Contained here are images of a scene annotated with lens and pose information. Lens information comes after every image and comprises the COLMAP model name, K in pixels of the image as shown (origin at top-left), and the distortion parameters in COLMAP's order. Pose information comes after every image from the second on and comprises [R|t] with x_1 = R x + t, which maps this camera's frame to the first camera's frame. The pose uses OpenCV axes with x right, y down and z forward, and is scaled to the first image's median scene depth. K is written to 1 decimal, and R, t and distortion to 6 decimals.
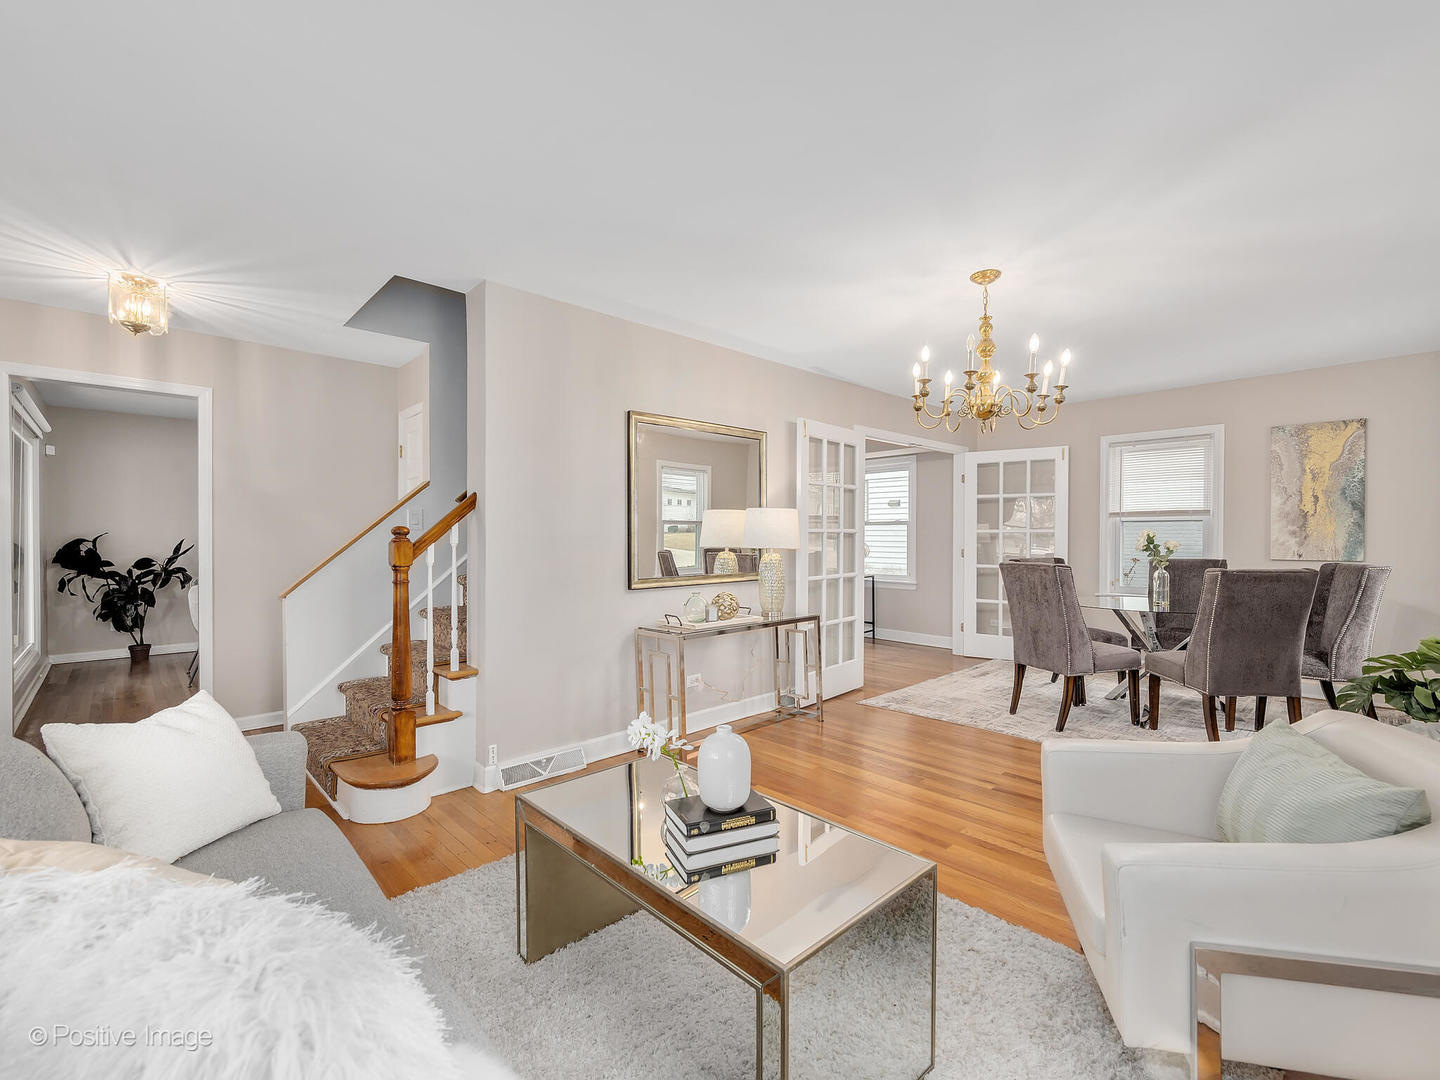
lens RADIAL K [[632.0, 0, 723.9], [0, 632.0, 545.2], [0, 0, 1]] dist [0.003077, 0.000258]
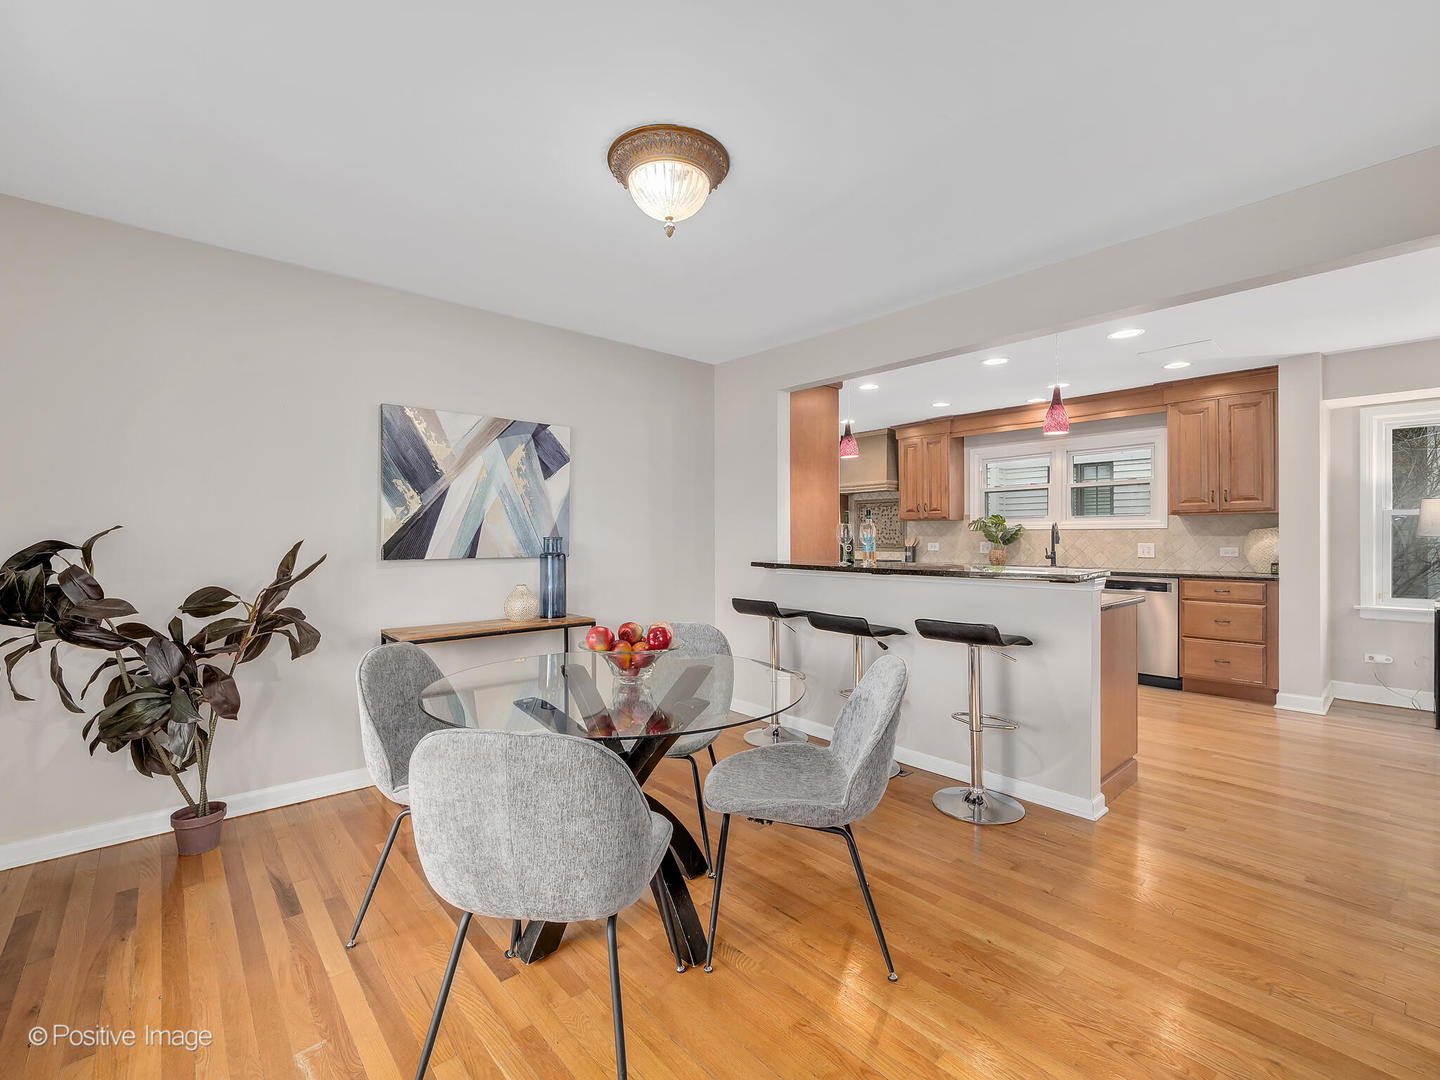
lens RADIAL K [[632.0, 0, 718.2], [0, 632.0, 537.8], [0, 0, 1]] dist [0.003077, 0.000258]
pose [[0.999839, -0.004112, -0.017453, -0.590964], [0.003929, 0.999938, -0.010458, -0.006695], [0.017495, 0.010388, 0.999793, 0.609975]]
